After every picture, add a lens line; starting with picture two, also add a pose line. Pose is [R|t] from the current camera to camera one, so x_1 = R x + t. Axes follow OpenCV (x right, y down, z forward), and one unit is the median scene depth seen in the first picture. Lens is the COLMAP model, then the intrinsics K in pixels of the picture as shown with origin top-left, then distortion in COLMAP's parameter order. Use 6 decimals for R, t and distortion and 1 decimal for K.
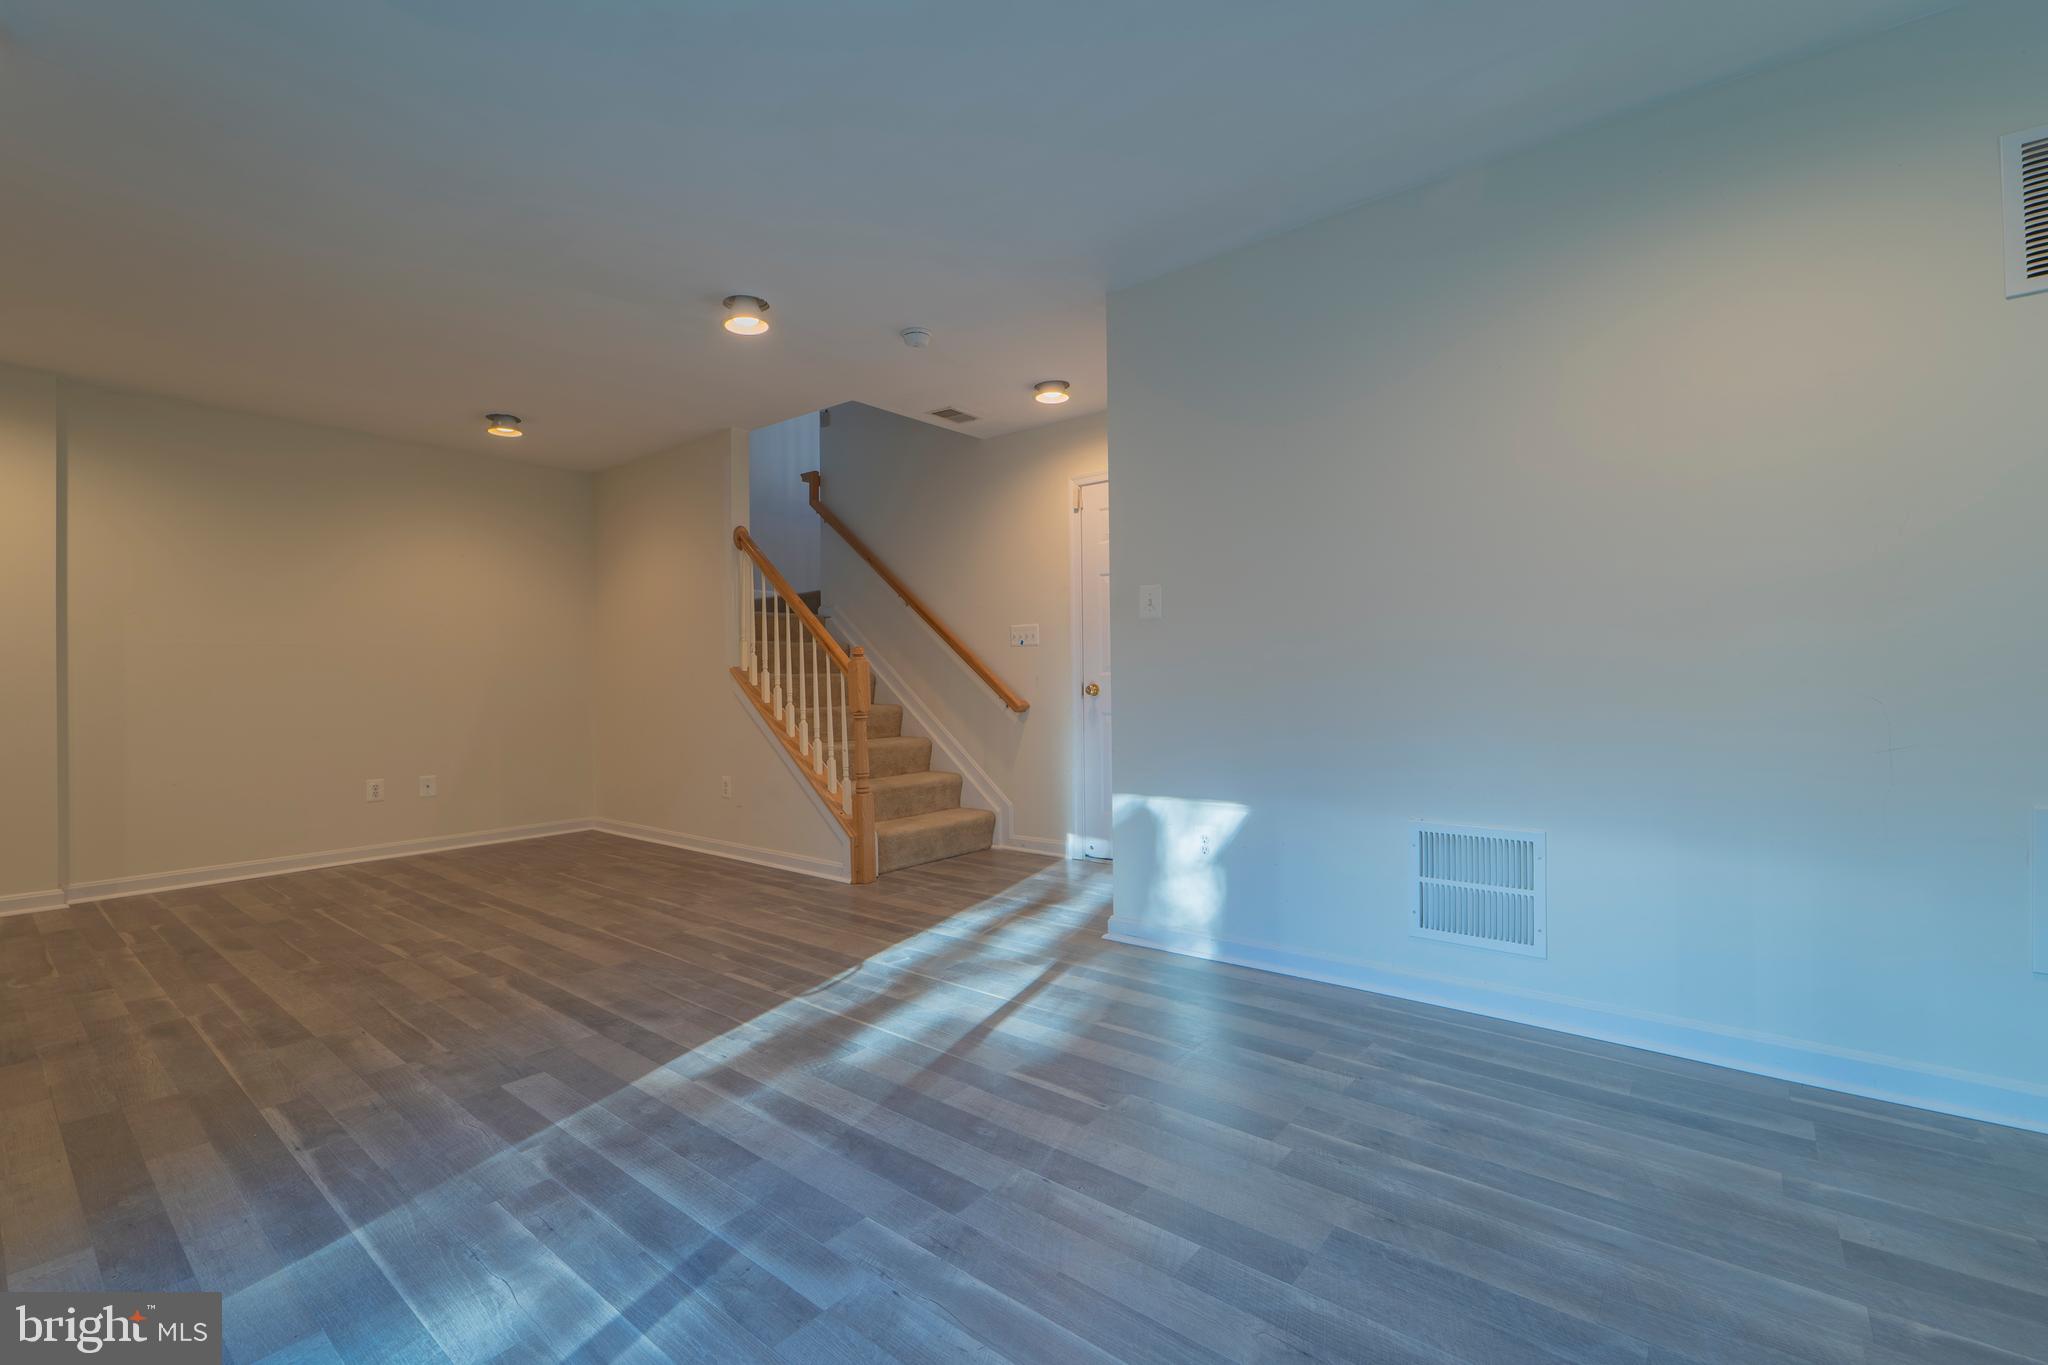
lens RADIAL K [[859.1, 0, 1002.7], [0, 859.1, 685.7], [0, 0, 1]] dist [0.000698, -0.000207]
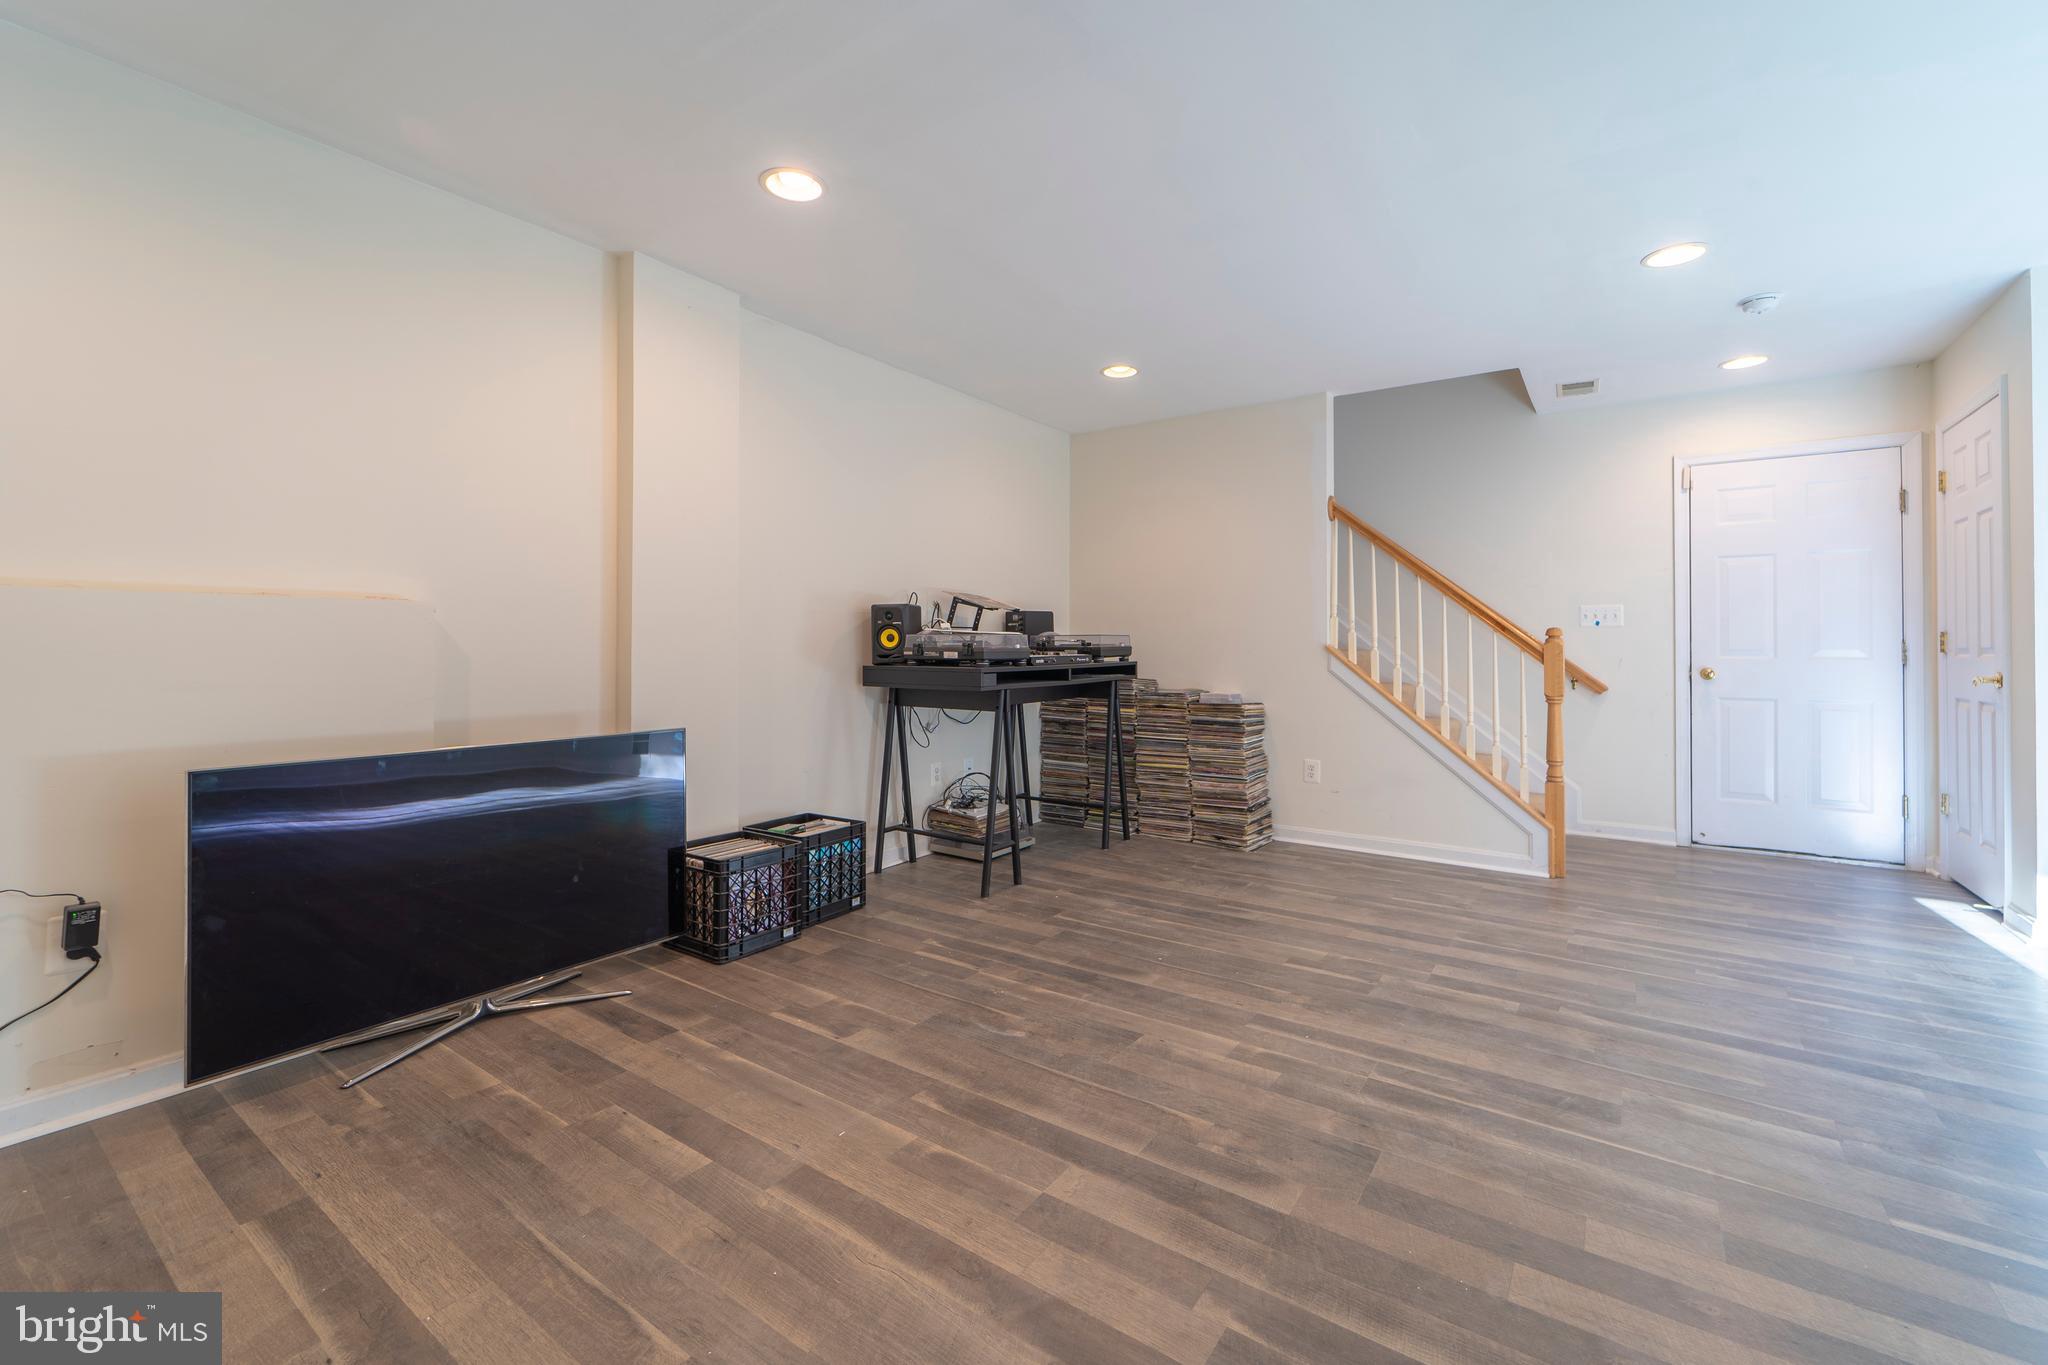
lens RADIAL K [[831.8, 0, 1085.9], [0, 831.8, 640.4], [0, 0, 1]] dist [0.011207, -0.000400]
pose [[0.994226, 0.020213, 0.105389, -1.099991], [-0.019069, 0.999748, -0.011844, -0.014473], [-0.105602, 0.009766, 0.994361, 0.193622]]
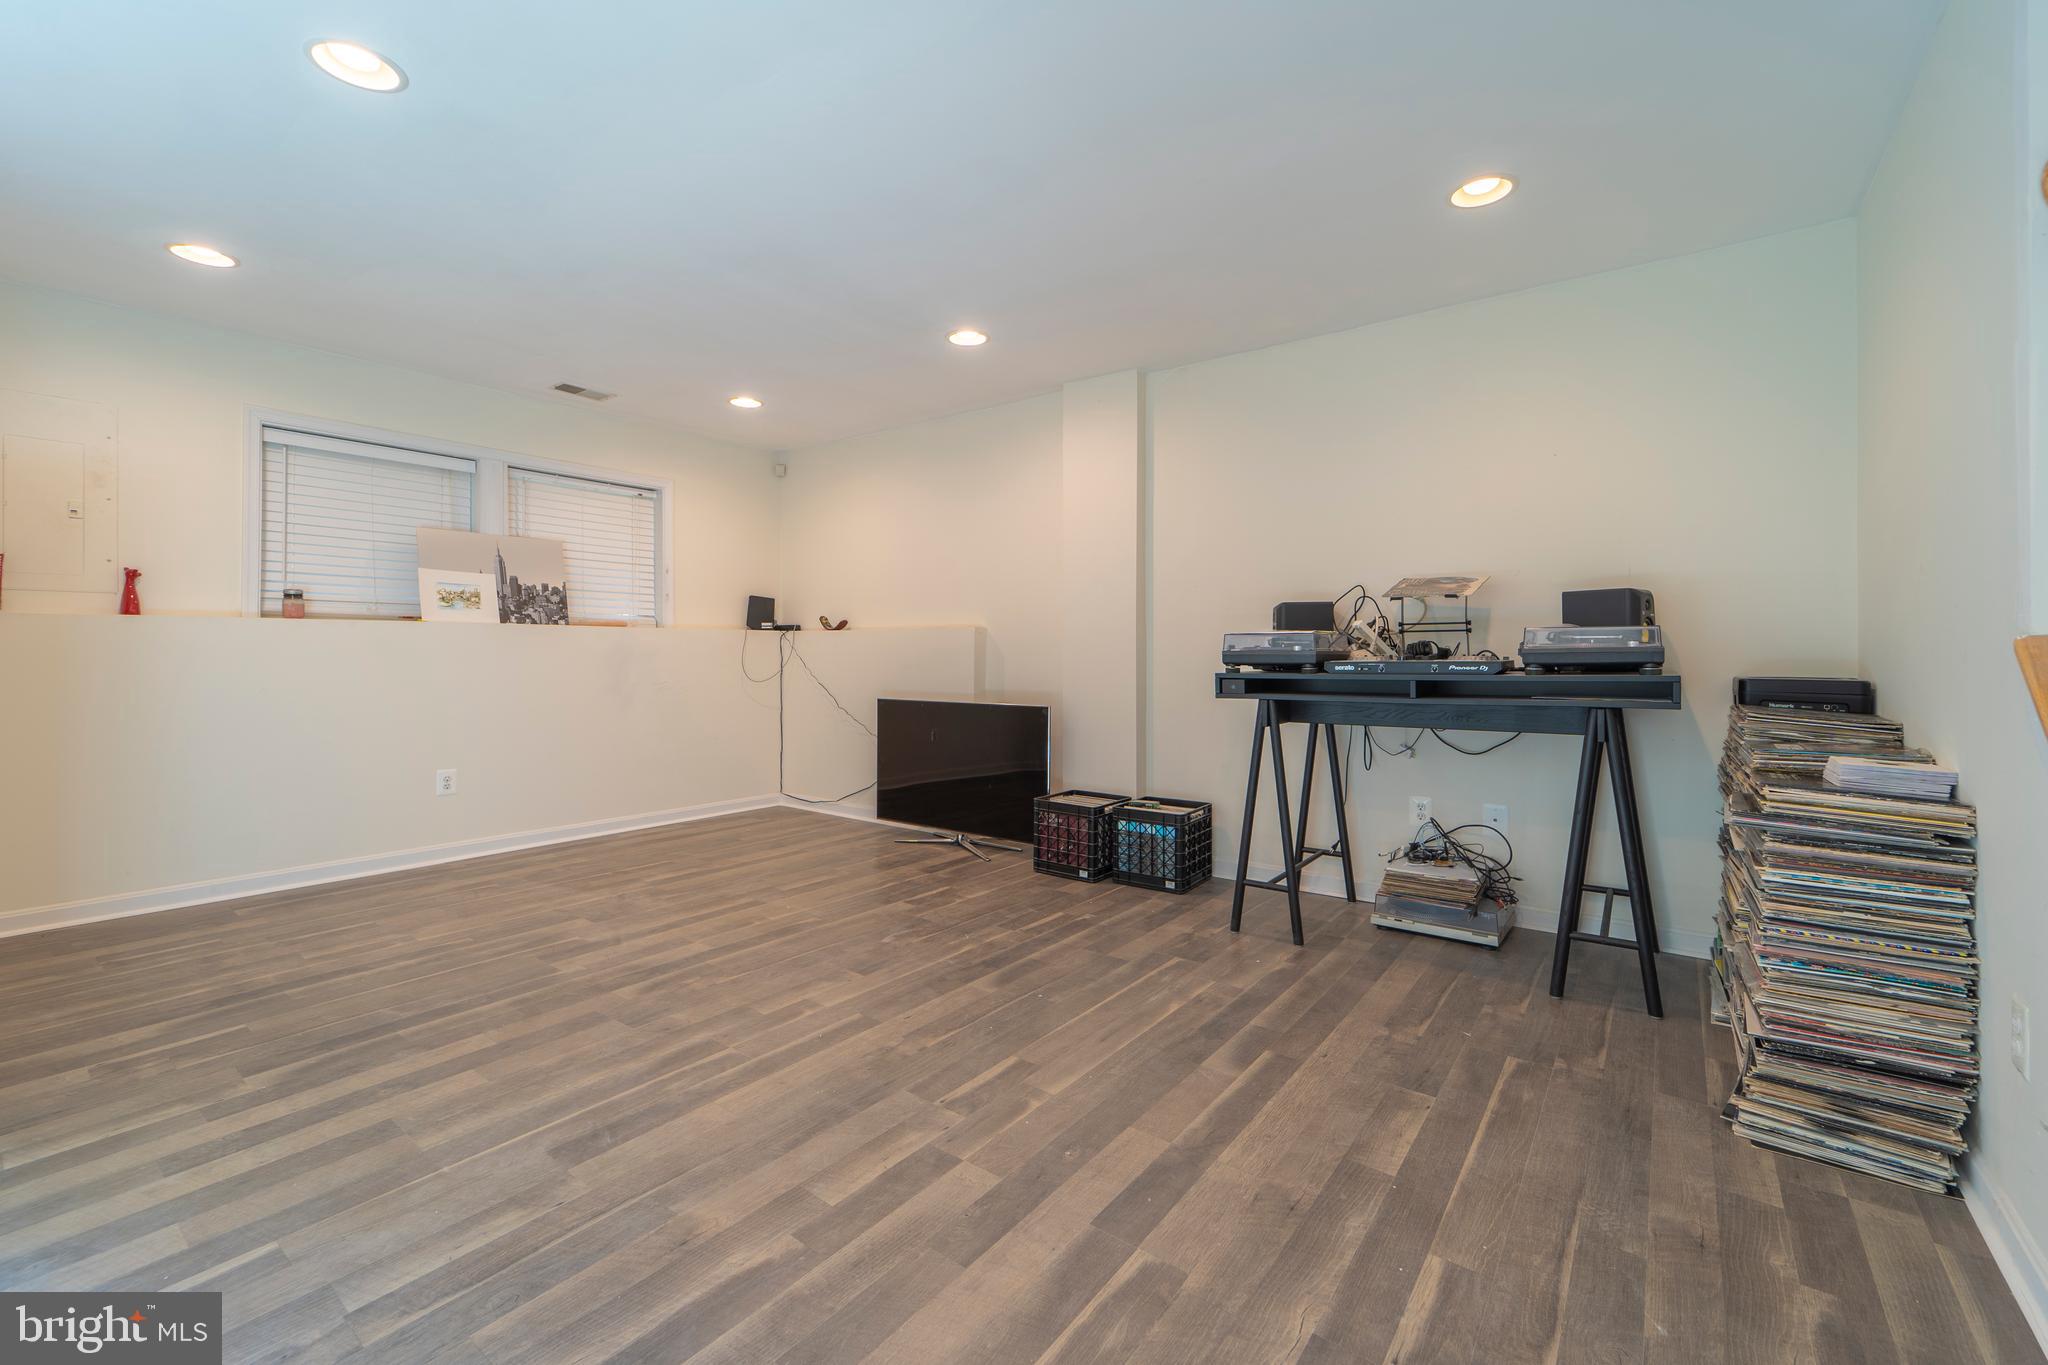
lens RADIAL K [[859.1, 0, 1002.7], [0, 859.1, 685.7], [0, 0, 1]] dist [0.000698, -0.000207]
pose [[0.023663, 0.053708, -0.998276, -0.073294], [-0.003016, 0.998555, 0.053652, -0.027087], [0.999715, 0.001741, 0.023791, 1.053903]]
